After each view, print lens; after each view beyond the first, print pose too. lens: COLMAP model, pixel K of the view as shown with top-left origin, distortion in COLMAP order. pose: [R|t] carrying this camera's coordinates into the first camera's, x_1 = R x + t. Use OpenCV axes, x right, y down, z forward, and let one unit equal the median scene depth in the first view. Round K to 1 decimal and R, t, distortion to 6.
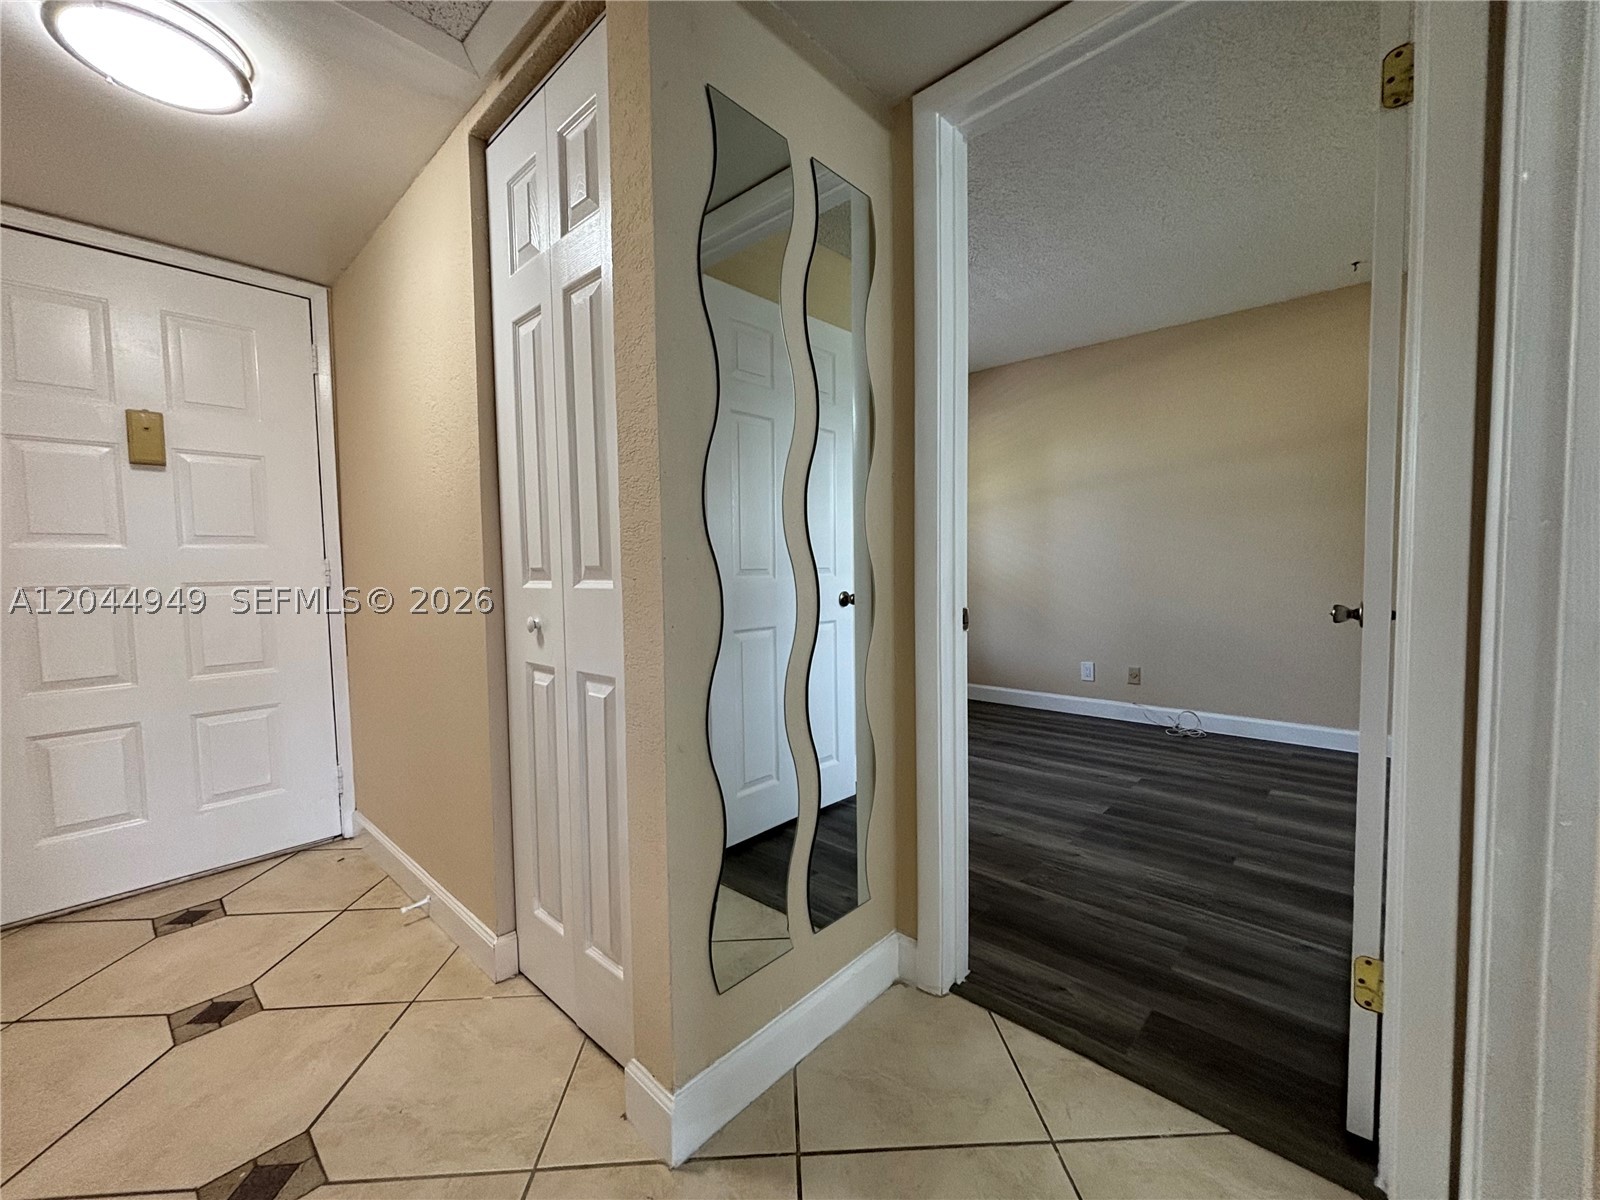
lens RADIAL K [[644.7, 0, 800.4], [0, 644.7, 602.6], [0, 0, 1]] dist [-0.008824, 0.000013]
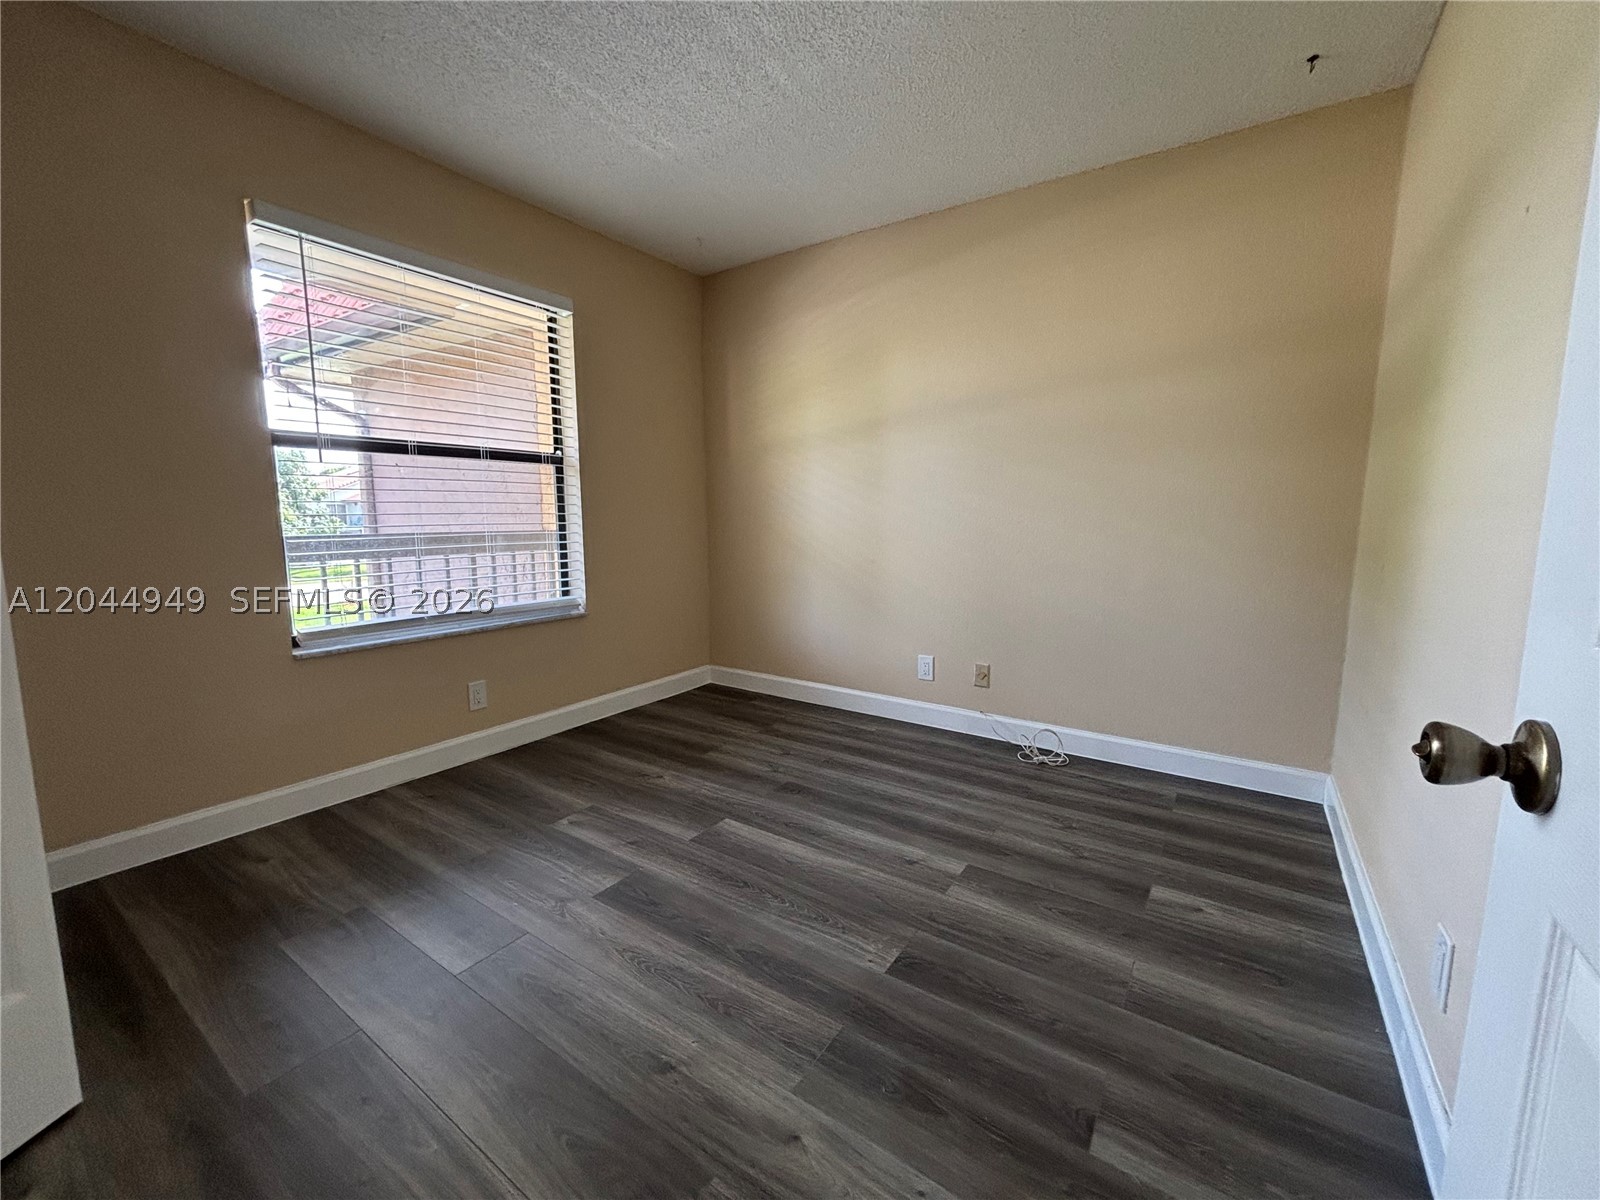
lens RADIAL K [[644.7, 0, 795.7], [0, 644.7, 607.8], [0, 0, 1]] dist [-0.008824, 0.000013]
pose [[0.989884, -0.009062, 0.141587, 0.287509], [-0.003752, 0.995937, 0.089974, -0.043262], [-0.141827, -0.089595, 0.985829, 0.435245]]
